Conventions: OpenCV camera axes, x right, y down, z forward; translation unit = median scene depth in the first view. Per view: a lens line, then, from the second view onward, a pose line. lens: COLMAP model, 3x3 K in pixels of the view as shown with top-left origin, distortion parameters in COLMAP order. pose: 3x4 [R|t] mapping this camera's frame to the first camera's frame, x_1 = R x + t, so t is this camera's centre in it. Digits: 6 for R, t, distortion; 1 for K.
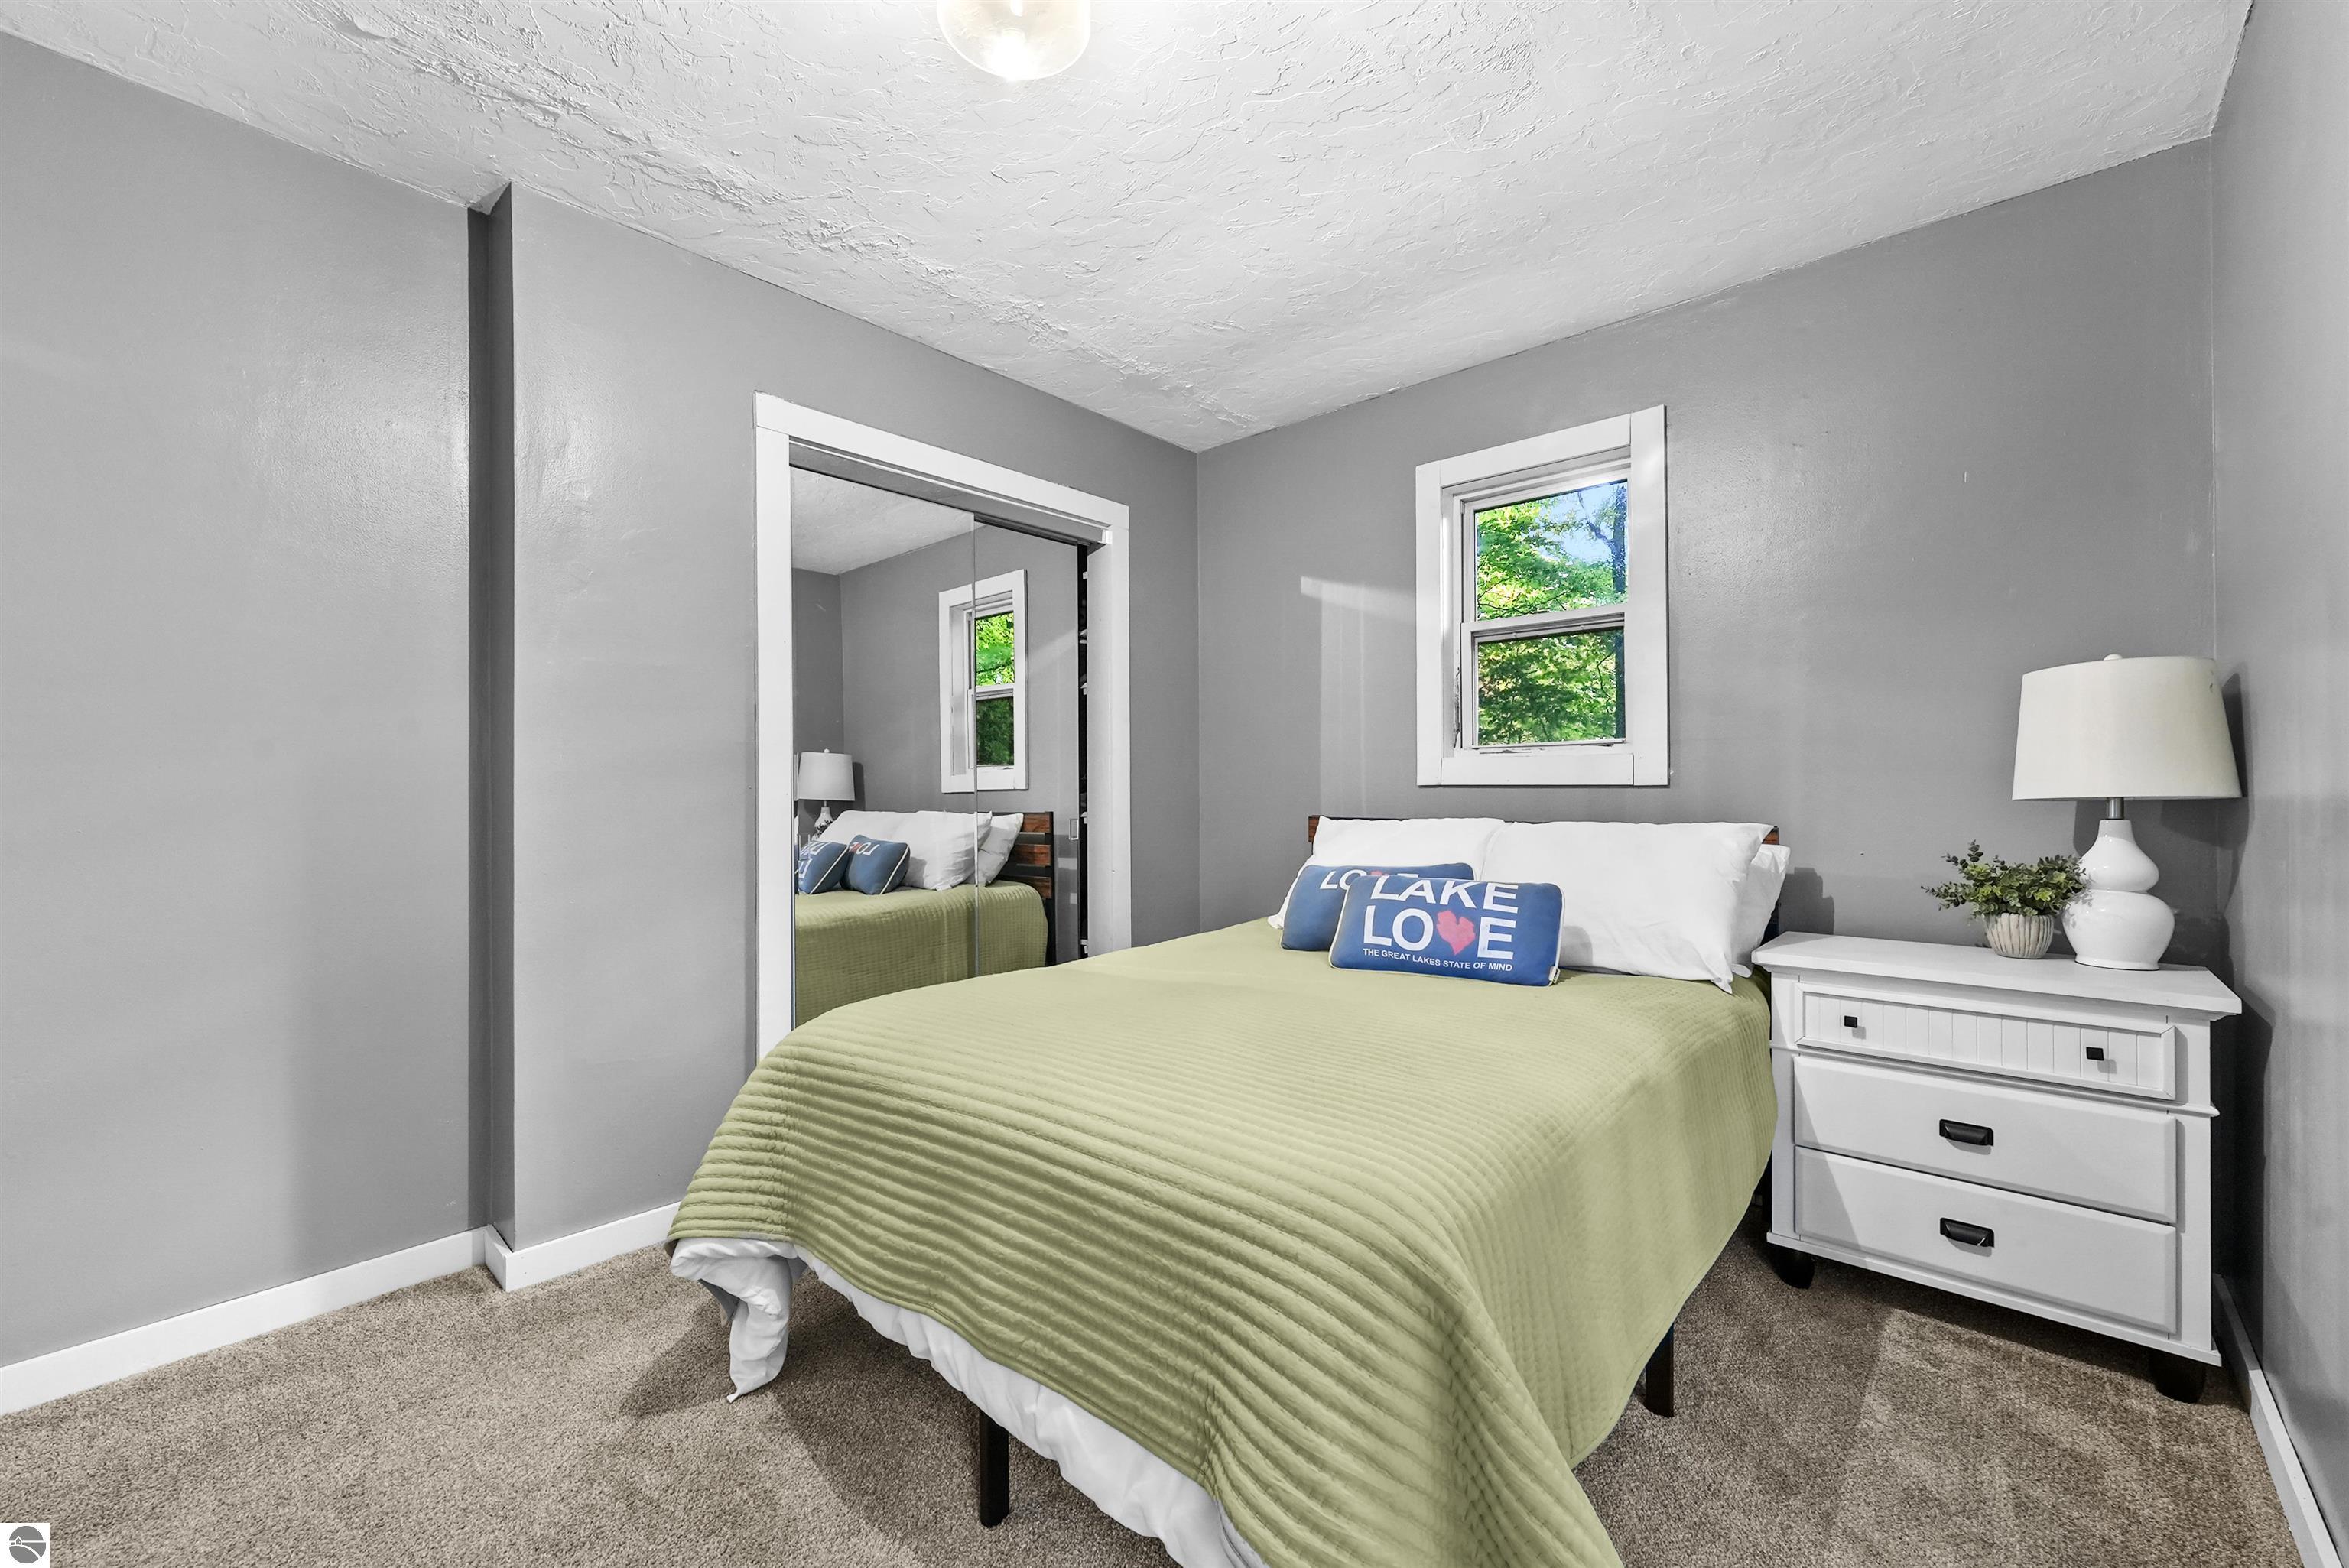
lens RADIAL K [[946.8, 0, 1172.6], [0, 946.8, 787.4], [0, 0, 1]] dist [-0.002148, 0.001688]
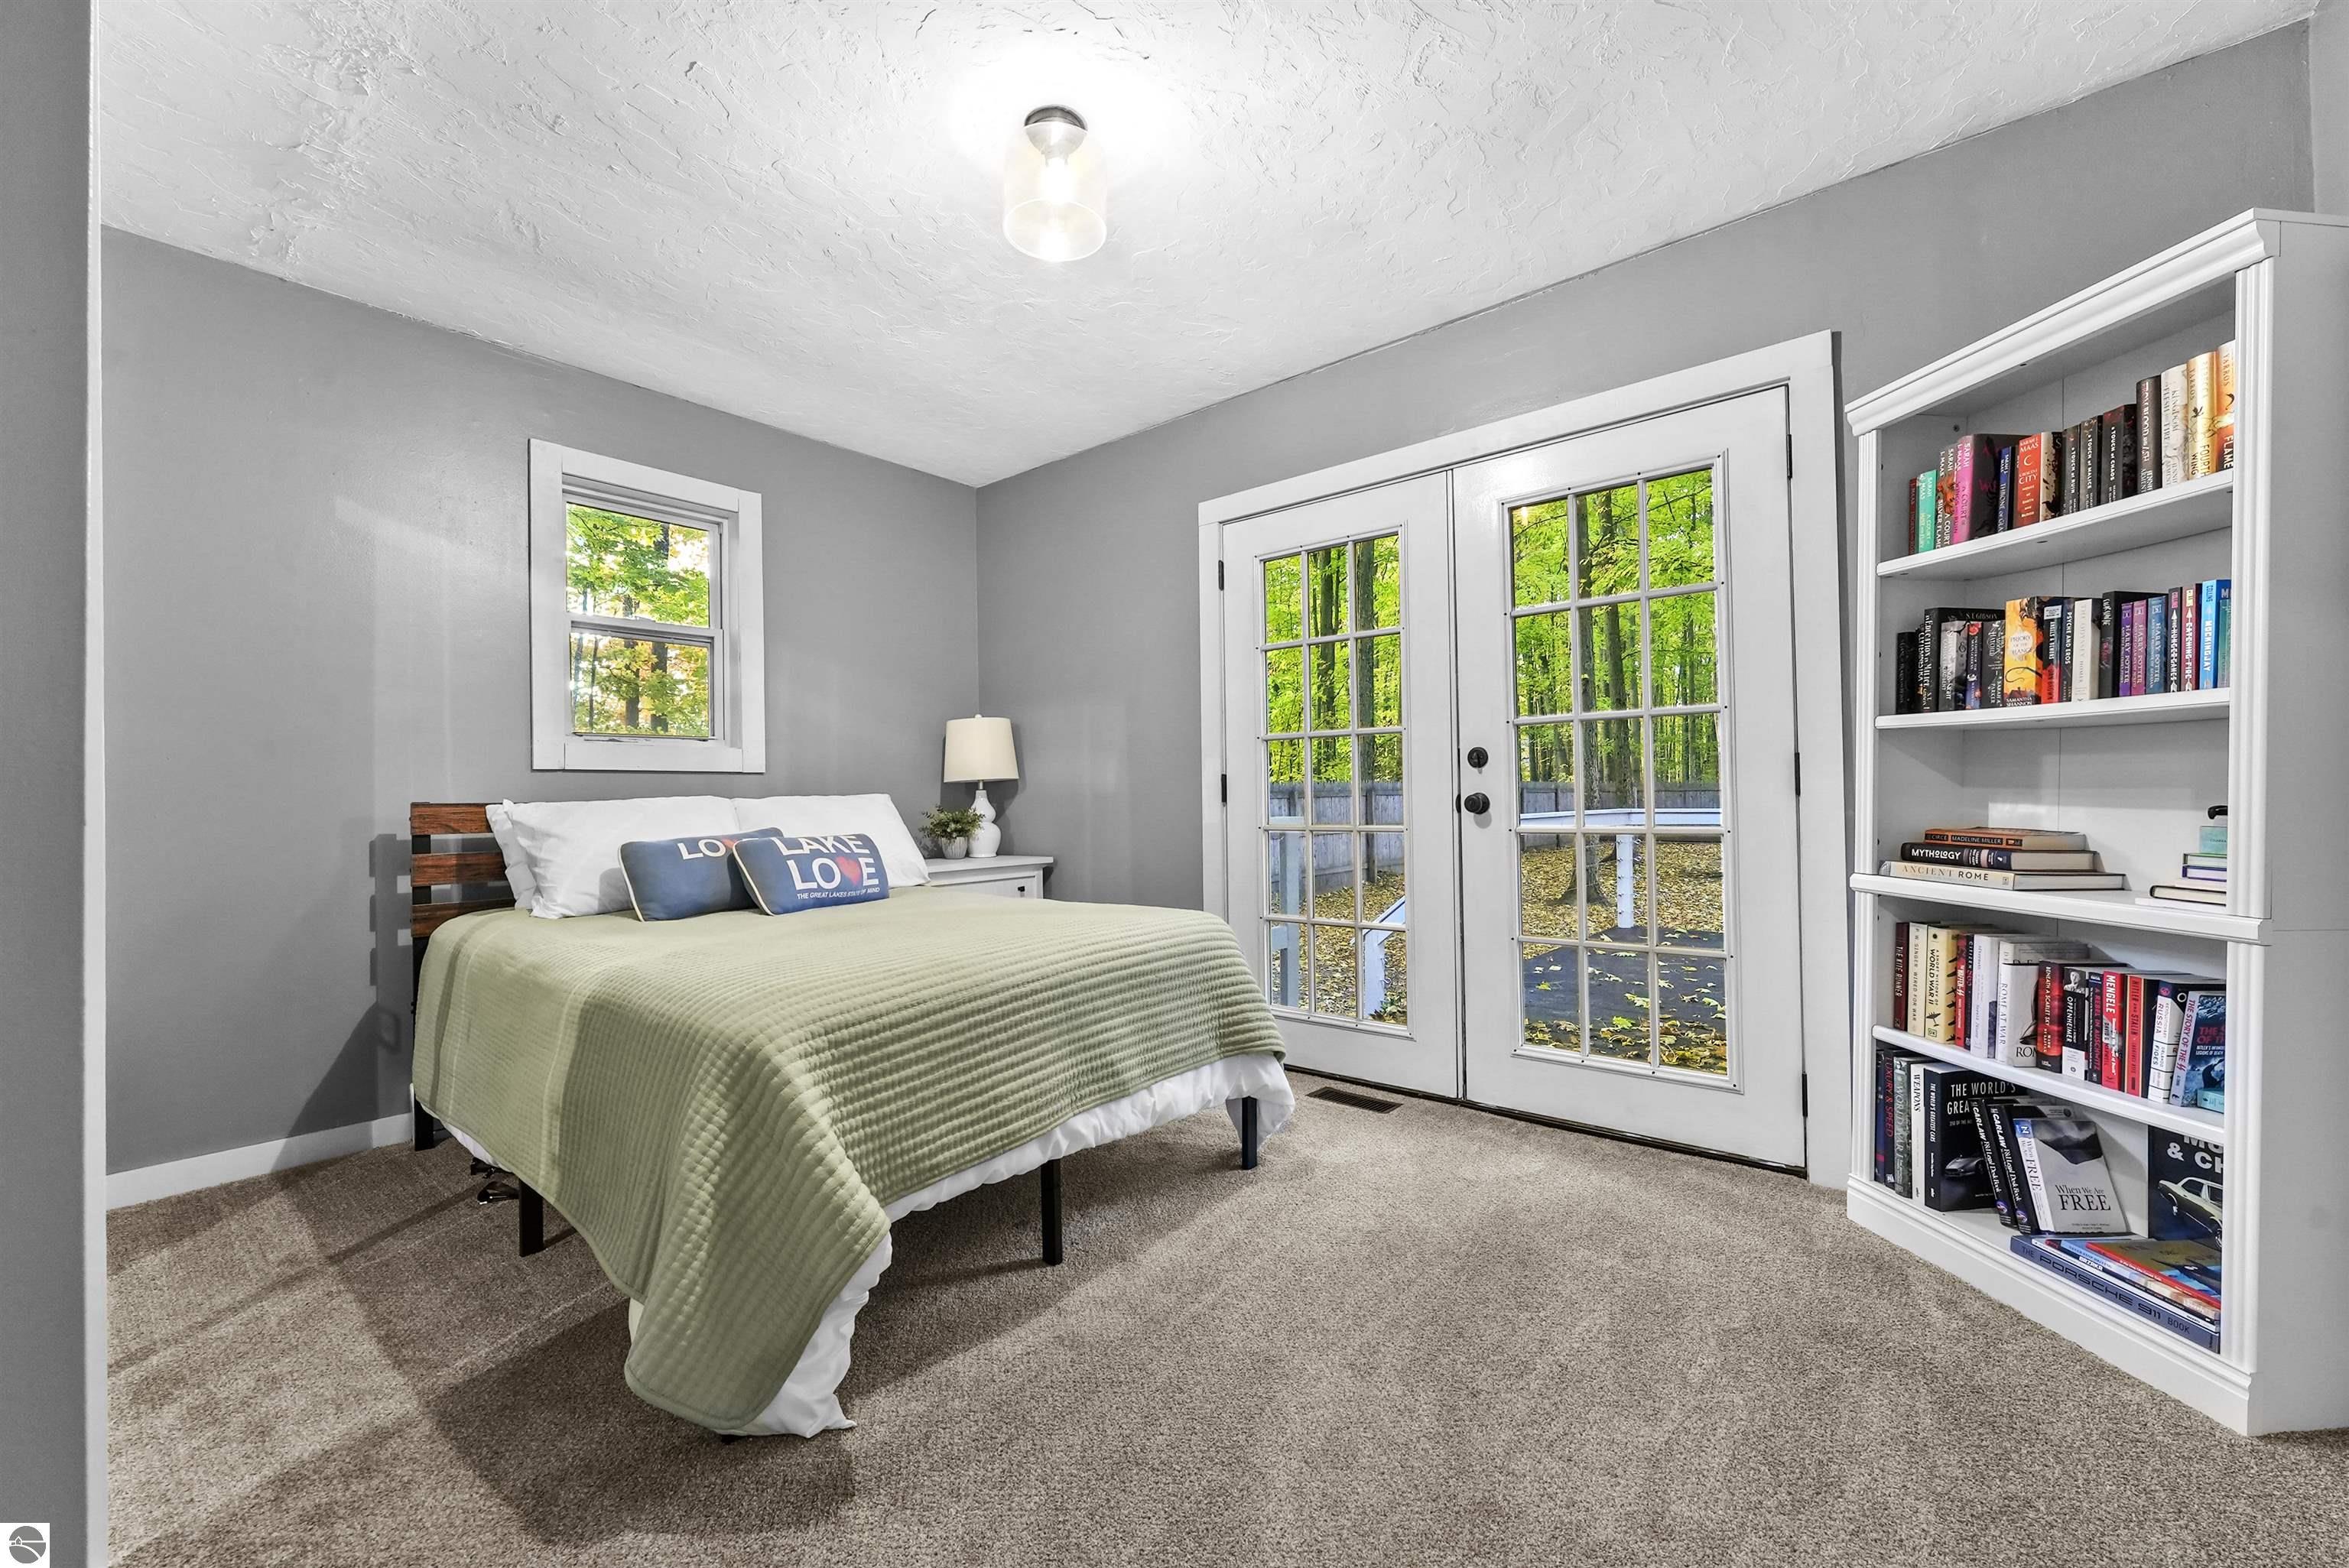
lens RADIAL K [[946.8, 0, 1166.9], [0, 946.8, 791.7], [0, 0, 1]] dist [-0.002148, 0.001688]
pose [[-0.022259, 0.002726, 0.999749, -1.143420], [0.003724, 0.999990, -0.002644, 0.042678], [-0.999745, 0.003664, -0.022269, 0.580350]]
